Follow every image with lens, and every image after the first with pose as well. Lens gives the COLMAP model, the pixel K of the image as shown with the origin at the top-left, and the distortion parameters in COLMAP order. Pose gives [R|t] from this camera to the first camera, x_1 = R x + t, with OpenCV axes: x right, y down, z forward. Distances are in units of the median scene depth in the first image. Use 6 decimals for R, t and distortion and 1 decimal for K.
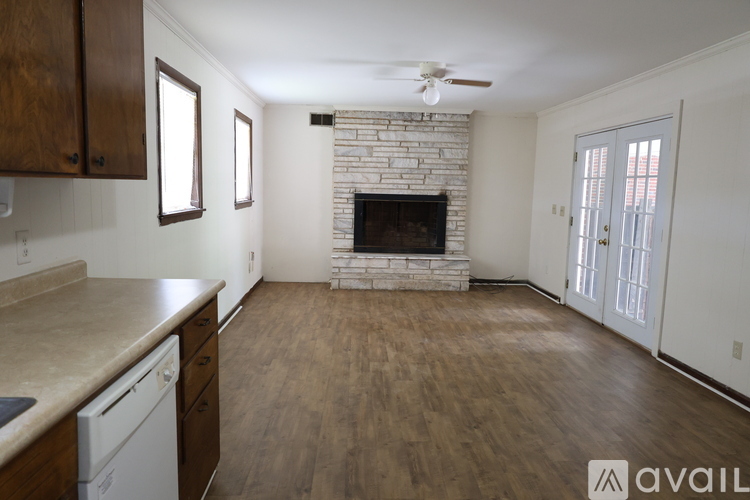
lens RADIAL K [[516.2, 0, 375.0], [0, 516.2, 250.0], [0, 0, 1]] dist [-0.016054, 0.000059]
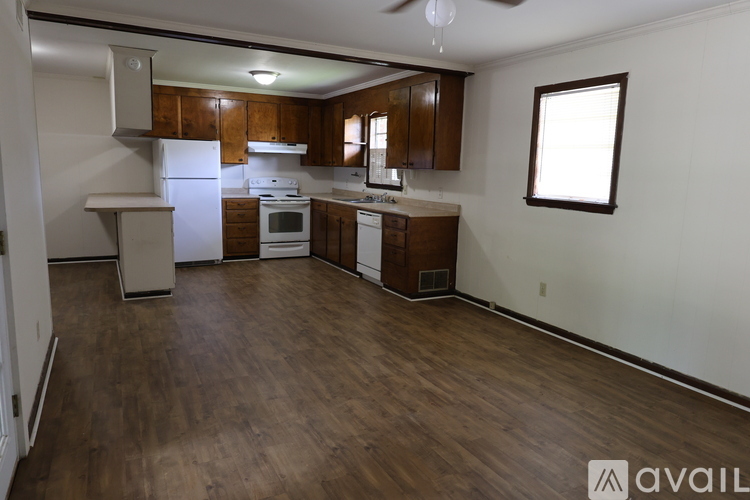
lens RADIAL K [[516.2, 0, 375.0], [0, 516.2, 250.0], [0, 0, 1]] dist [-0.016054, 0.000059]
pose [[-0.905372, 0.019058, -0.424191, 0.506210], [-0.100402, 0.961056, 0.257469, -0.222506], [0.412579, 0.275695, -0.868200, 1.851776]]
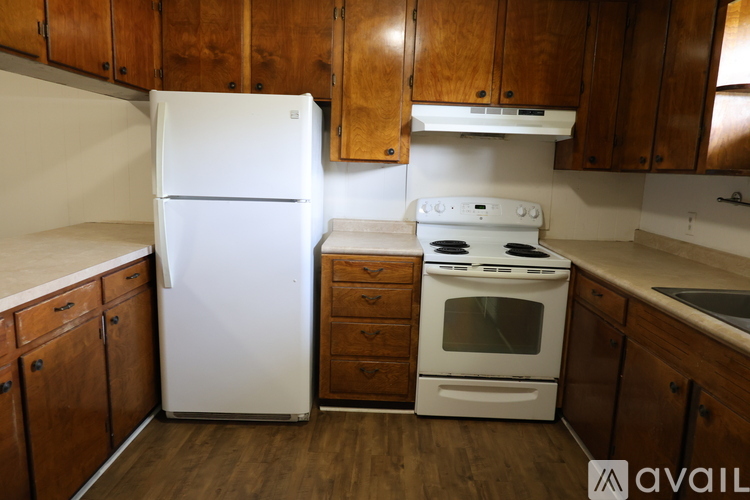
lens RADIAL K [[516.2, 0, 375.0], [0, 516.2, 250.0], [0, 0, 1]] dist [-0.016054, 0.000059]
pose [[-0.995887, -0.070495, 0.056915, 0.086207], [-0.051630, 0.957767, 0.282872, -0.066824], [-0.074452, 0.278770, -0.957468, 0.576370]]
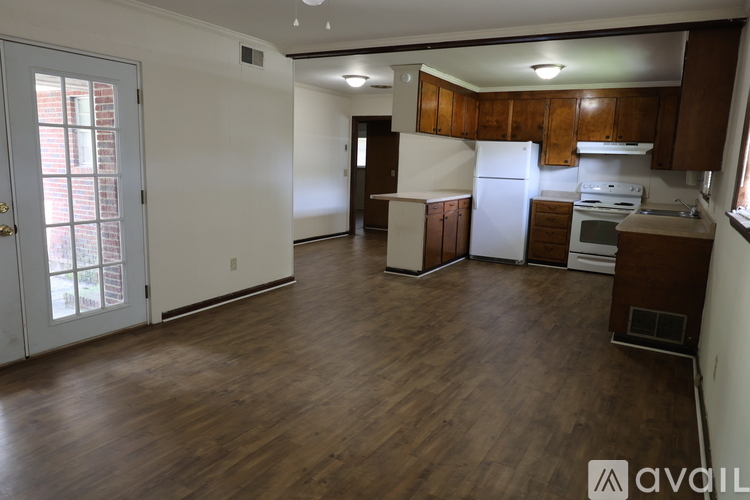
lens RADIAL K [[516.2, 0, 375.0], [0, 516.2, 250.0], [0, 0, 1]] dist [-0.016054, 0.000059]
pose [[-0.840868, -0.145833, 0.521223, -0.326719], [0.010324, 0.958519, 0.284840, -0.224408], [-0.541142, 0.244894, -0.804483, 1.774887]]
